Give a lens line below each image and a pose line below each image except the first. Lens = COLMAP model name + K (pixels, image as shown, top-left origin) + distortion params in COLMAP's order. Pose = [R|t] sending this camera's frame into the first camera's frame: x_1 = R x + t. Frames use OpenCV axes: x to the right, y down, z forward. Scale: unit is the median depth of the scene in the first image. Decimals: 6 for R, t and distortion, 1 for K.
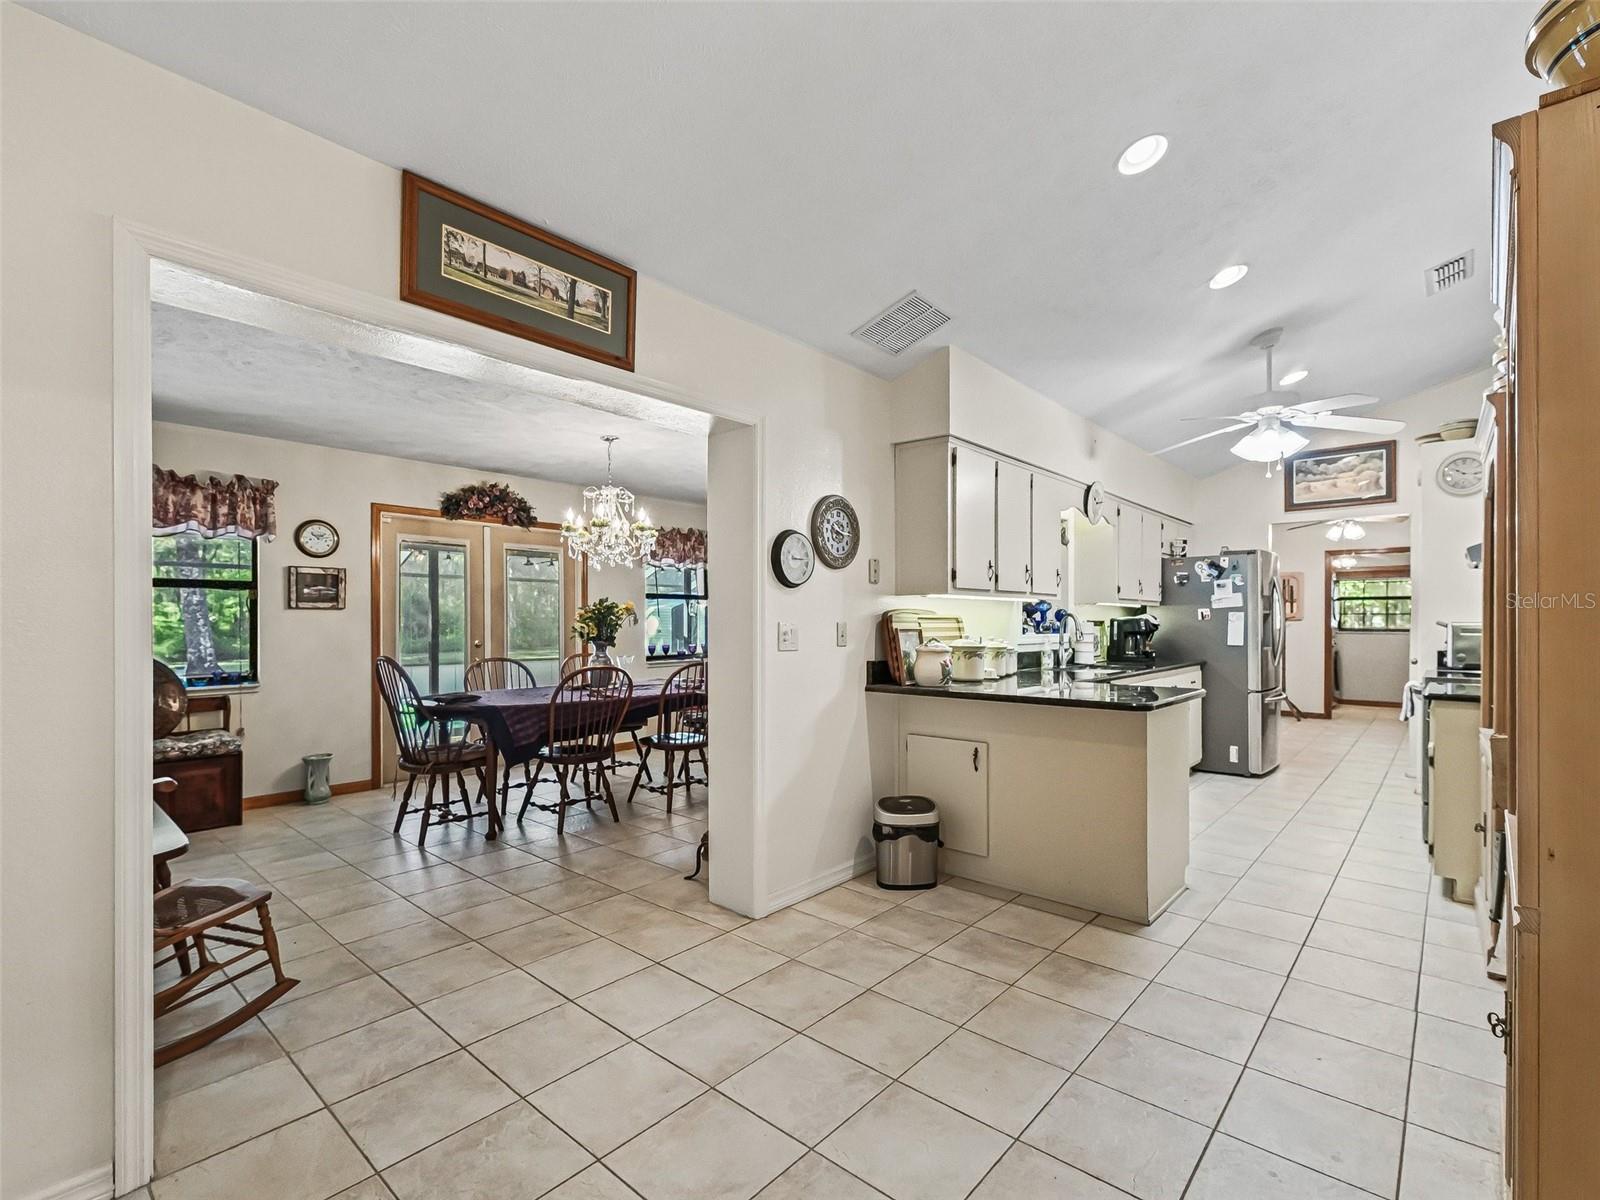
lens RADIAL K [[740.2, 0, 801.3], [0, 740.2, 616.2], [0, 0, 1]] dist [-0.000912, -0.000460]
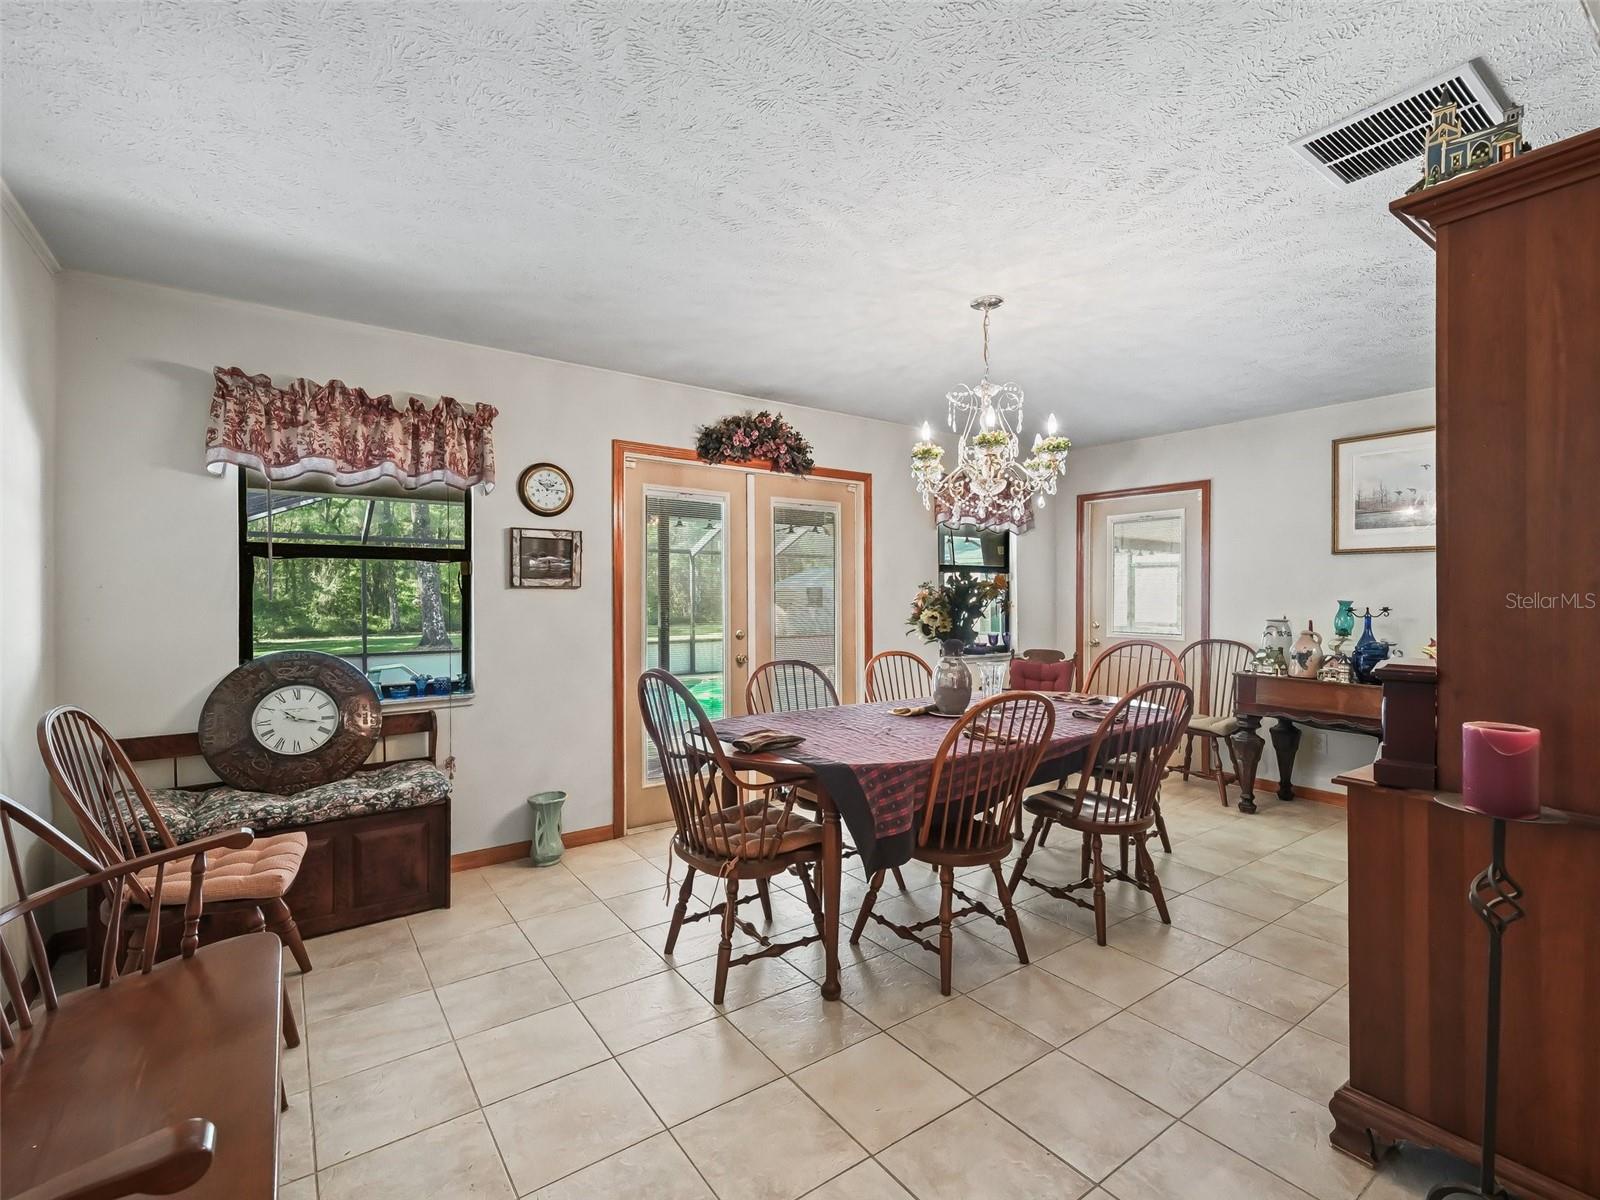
lens RADIAL K [[724.0, 0, 795.4], [0, 724.0, 591.6], [0, 0, 1]] dist [0.013612, -0.000165]
pose [[0.974893, -0.000143, -0.222672, -0.293447], [0.000124, 1.000000, -0.000099, -0.007164], [0.222672, 0.000069, 0.974893, 0.412939]]
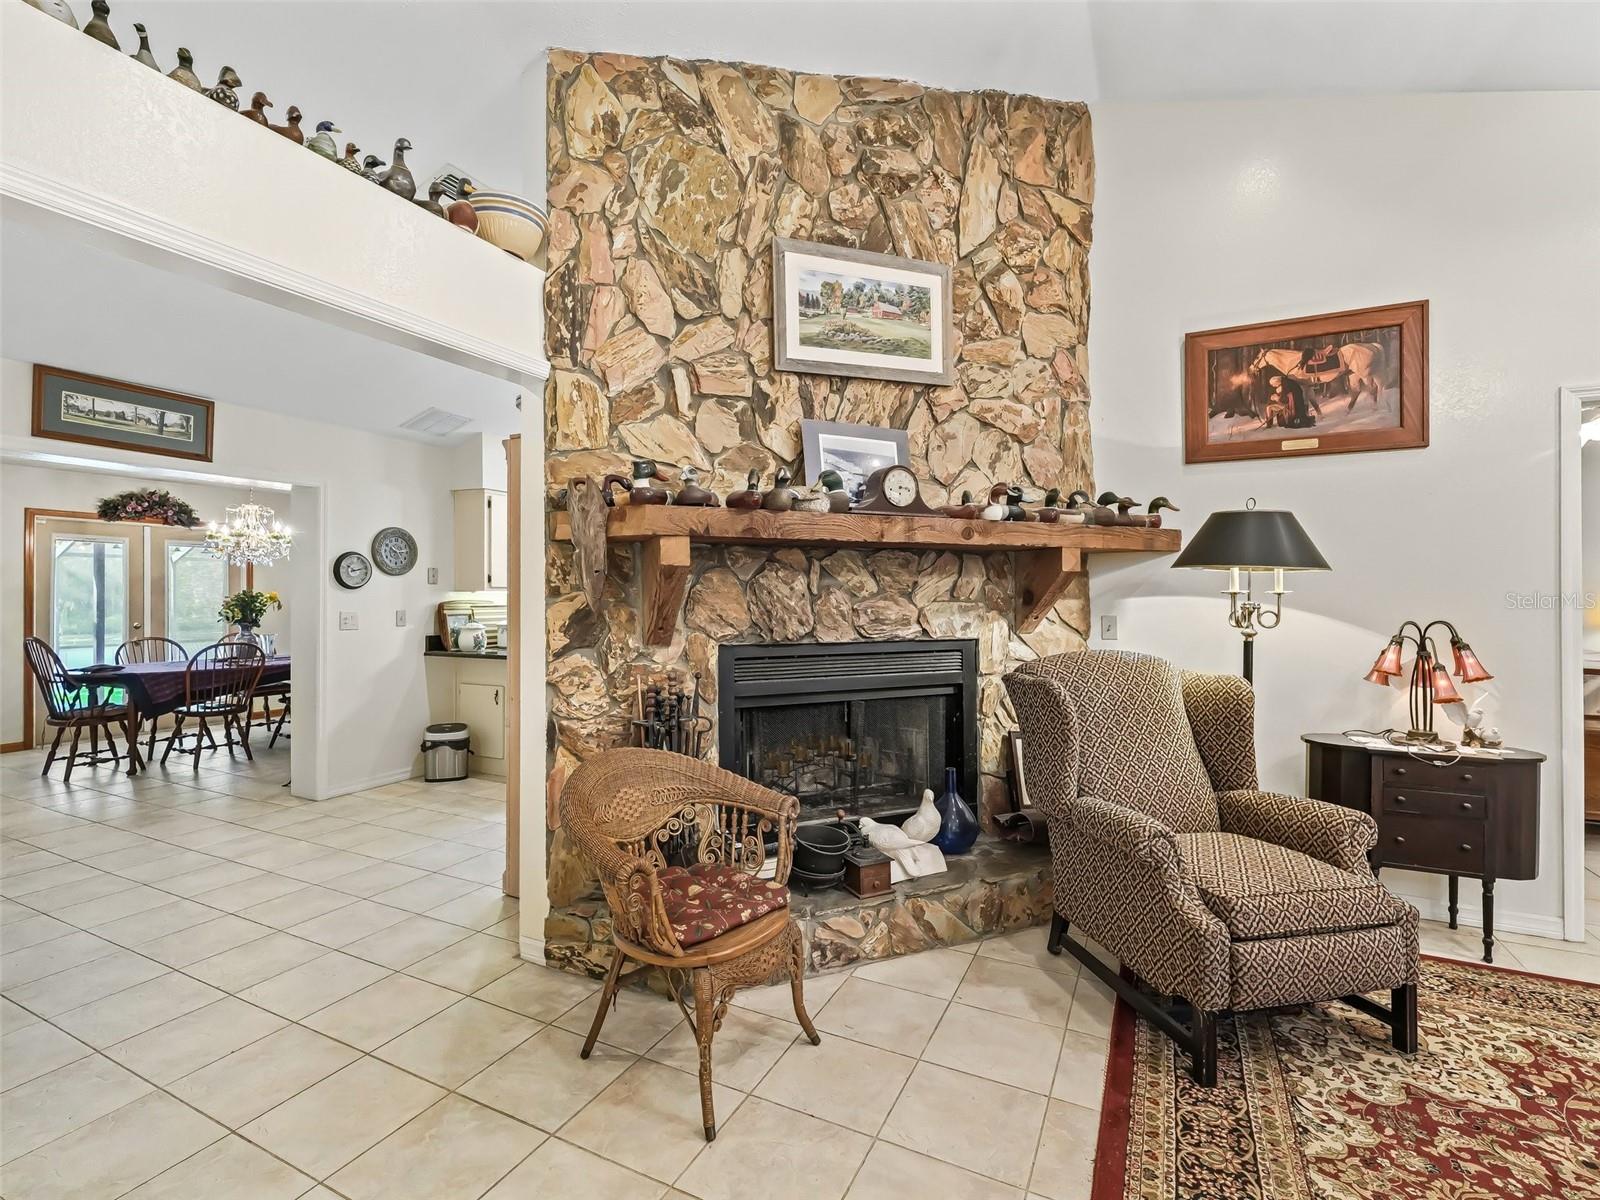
lens RADIAL K [[743.7, 0, 789.9], [0, 743.7, 587.1], [0, 0, 1]] dist [0.012219, -0.004968]
pose [[0.967029, 0.001754, 0.254661, 0.342508], [-0.001009, 0.999995, -0.003056, -0.028113], [-0.254665, 0.002698, 0.967026, -0.540916]]
